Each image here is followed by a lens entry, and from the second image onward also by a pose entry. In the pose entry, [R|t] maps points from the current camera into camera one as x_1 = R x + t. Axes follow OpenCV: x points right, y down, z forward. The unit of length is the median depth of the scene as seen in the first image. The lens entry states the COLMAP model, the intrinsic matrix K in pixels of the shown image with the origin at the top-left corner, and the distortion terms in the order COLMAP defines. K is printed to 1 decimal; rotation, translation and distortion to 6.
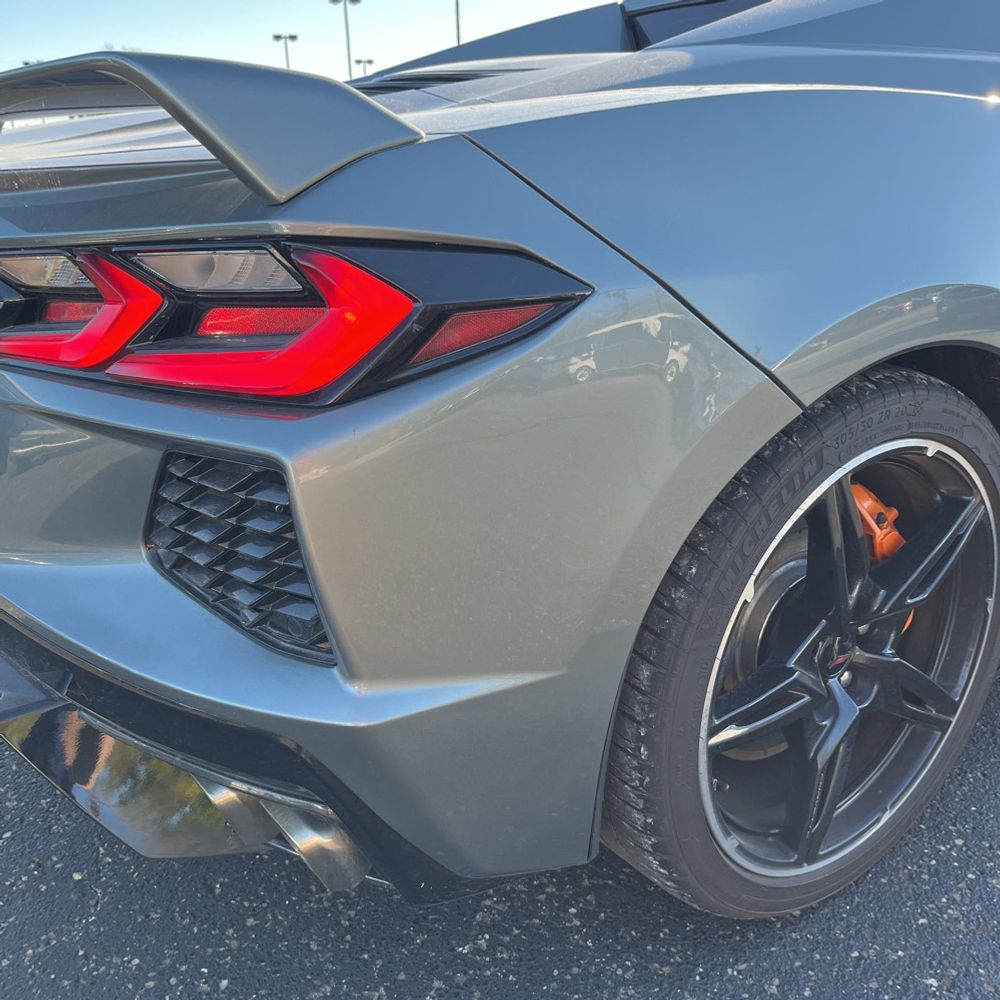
lens RADIAL K [[1020.0, 0, 499.6], [0, 1020.0, 509.3], [0, 0, 1]] dist [0.015066, 0.000000]
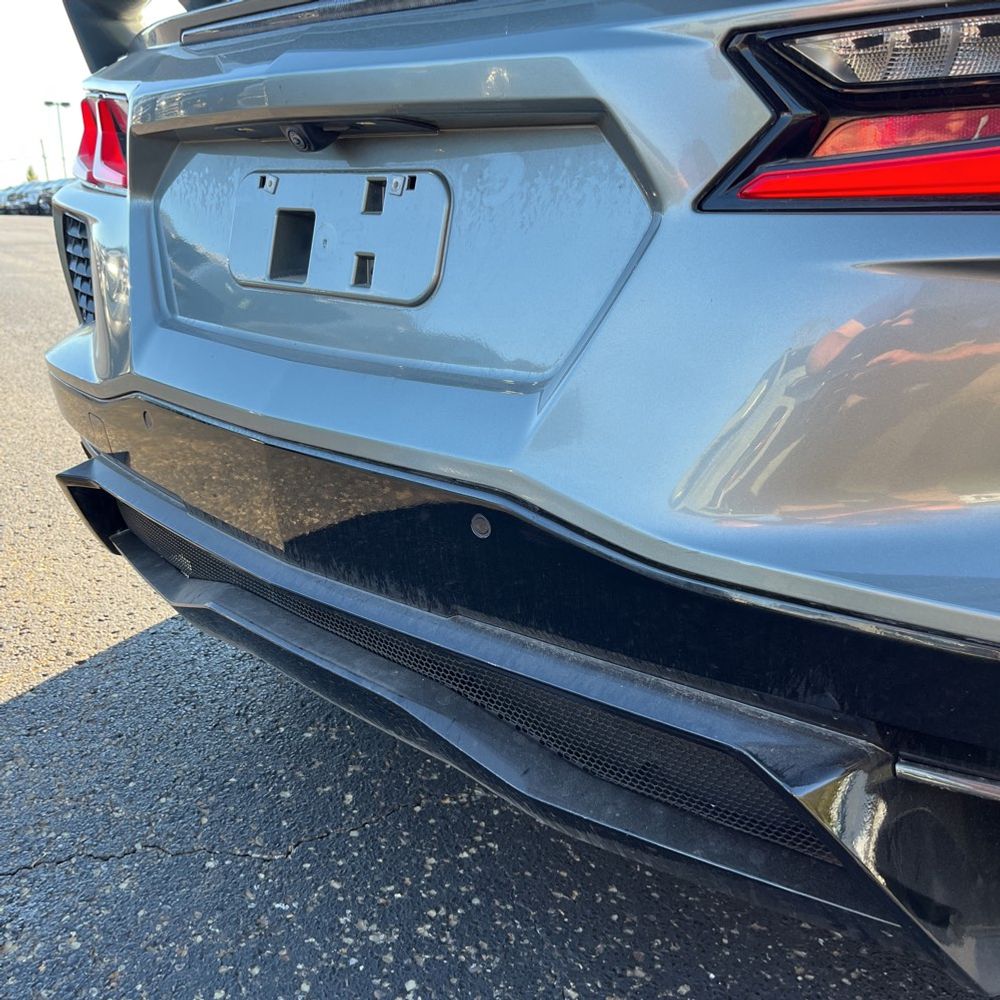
lens RADIAL K [[1020.0, 0, 492.2], [0, 1020.0, 499.5], [0, 0, 1]] dist [0.015066, 0.000000]
pose [[0.978988, -0.021387, 0.202792, -0.711248], [0.038352, 0.996049, -0.080099, 0.069823], [-0.200277, 0.086193, 0.975940, 0.386638]]
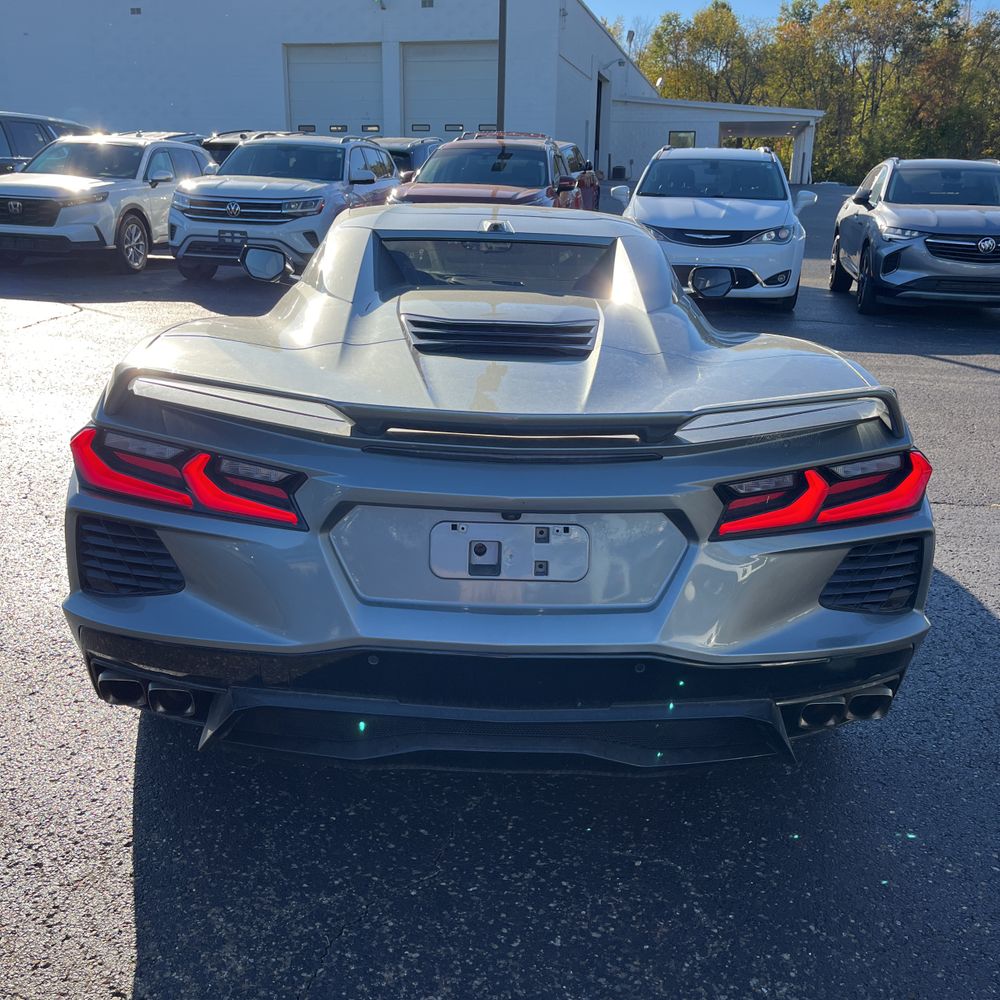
lens RADIAL K [[1020.0, 0, 499.3], [0, 1020.0, 495.8], [0, 0, 1]] dist [0.015066, 0.000000]
pose [[0.552928, -0.208795, 0.806644, -1.980523], [0.253706, 0.964315, 0.075700, -0.416379], [-0.793665, 0.162793, 0.586169, 0.201780]]
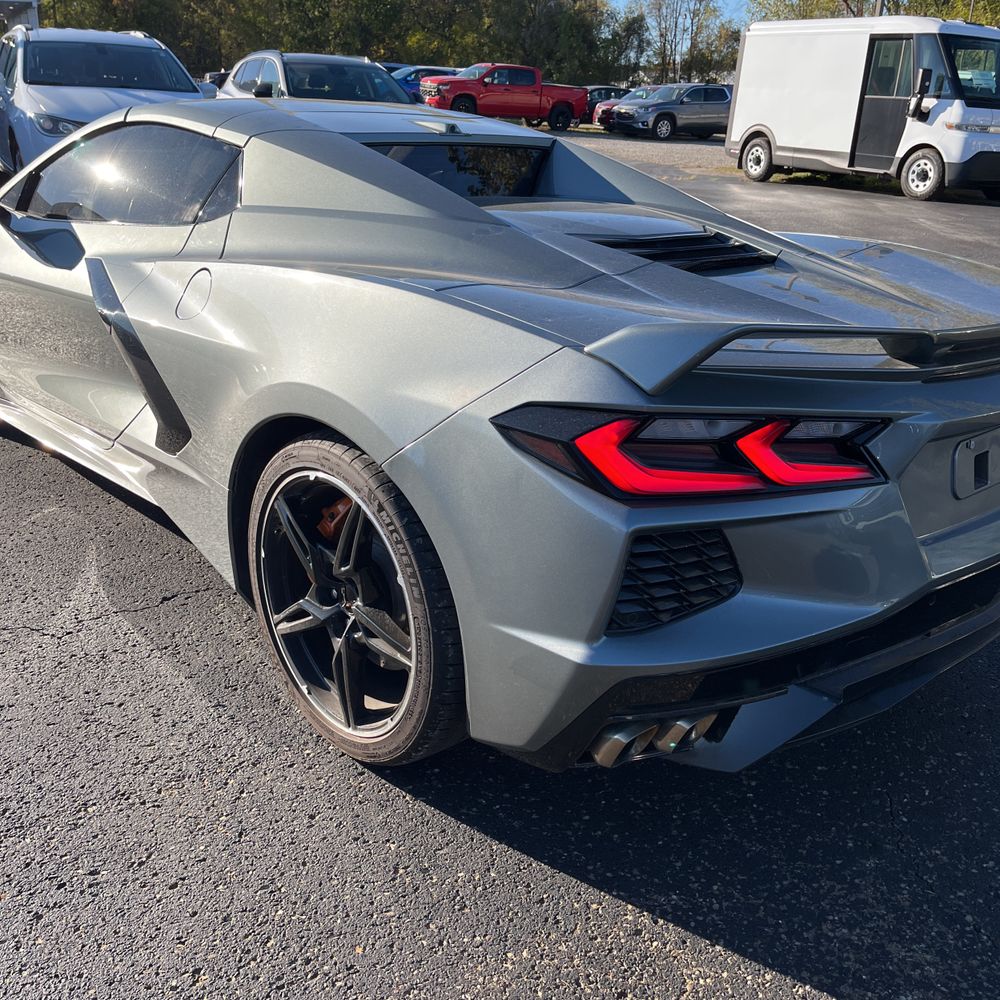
lens RADIAL K [[1020.0, 0, 494.8], [0, 1020.0, 507.4], [0, 0, 1]] dist [0.015066, 0.000000]
pose [[-0.126305, -0.348726, 0.928675, -2.139561], [0.310208, 0.875336, 0.370887, -0.997950], [-0.942241, 0.334927, -0.002382, 1.950228]]
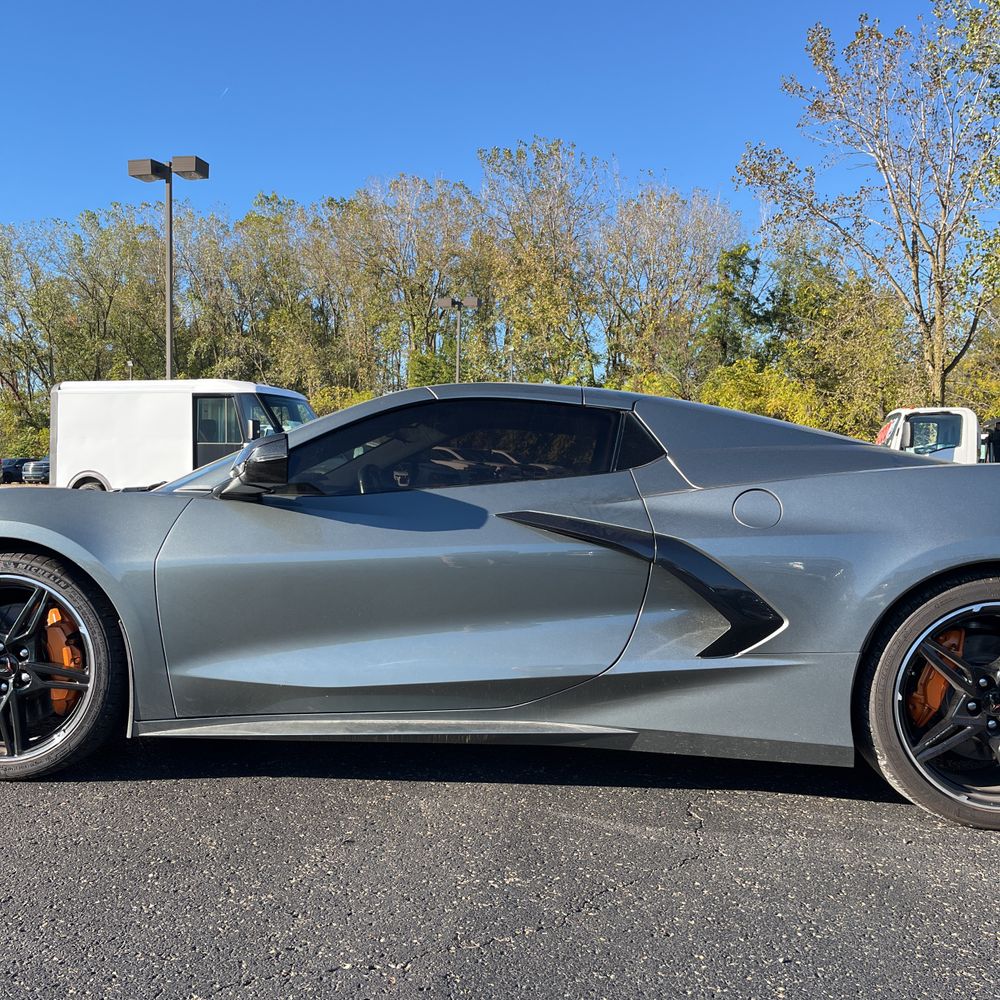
lens RADIAL K [[1020.0, 0, 497.9], [0, 1020.0, 487.0], [0, 0, 1]] dist [0.015066, 0.000000]
pose [[-0.783395, 0.016863, 0.621295, -1.112030], [0.231011, 0.935917, 0.265880, -1.641952], [-0.576997, 0.351816, -0.737089, 4.463839]]
